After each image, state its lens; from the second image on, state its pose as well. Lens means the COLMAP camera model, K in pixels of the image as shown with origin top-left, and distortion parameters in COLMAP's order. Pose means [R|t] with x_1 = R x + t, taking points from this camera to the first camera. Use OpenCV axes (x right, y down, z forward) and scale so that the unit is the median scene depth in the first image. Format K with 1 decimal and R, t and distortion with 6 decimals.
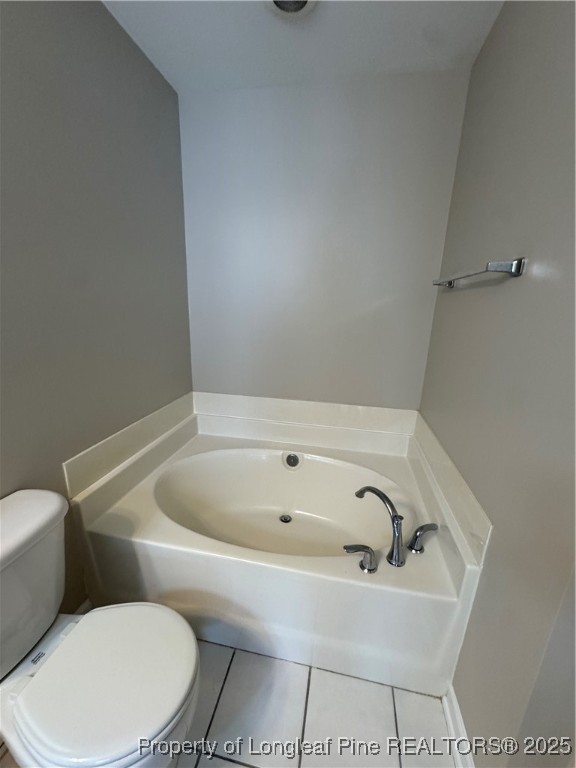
lens RADIAL K [[306.3, 0, 287.1], [0, 306.3, 387.6], [0, 0, 1]] dist [0.008818, 0.000170]
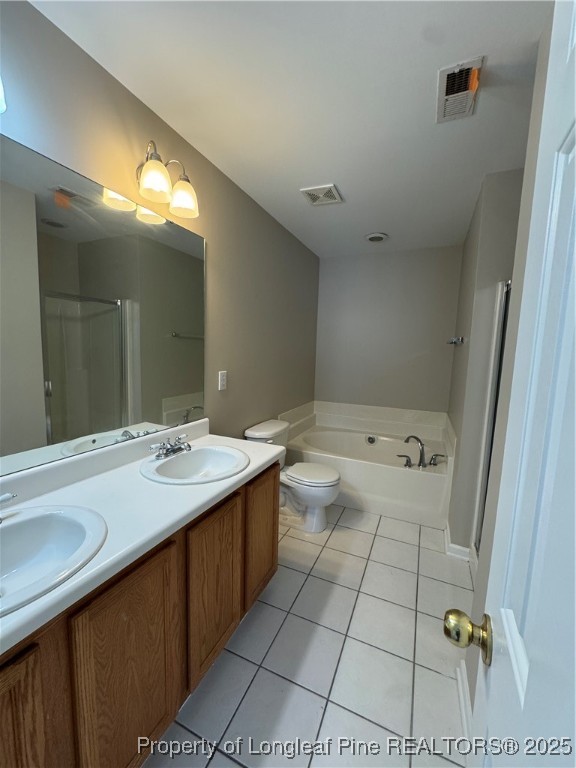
lens RADIAL K [[306.3, 0, 289.4], [0, 306.3, 384.2], [0, 0, 1]] dist [0.008818, 0.000170]
pose [[0.974491, 0.026323, -0.222878, -0.058079], [-0.063824, 0.984597, -0.162776, 0.238970], [0.215160, 0.172848, 0.961160, -0.839592]]
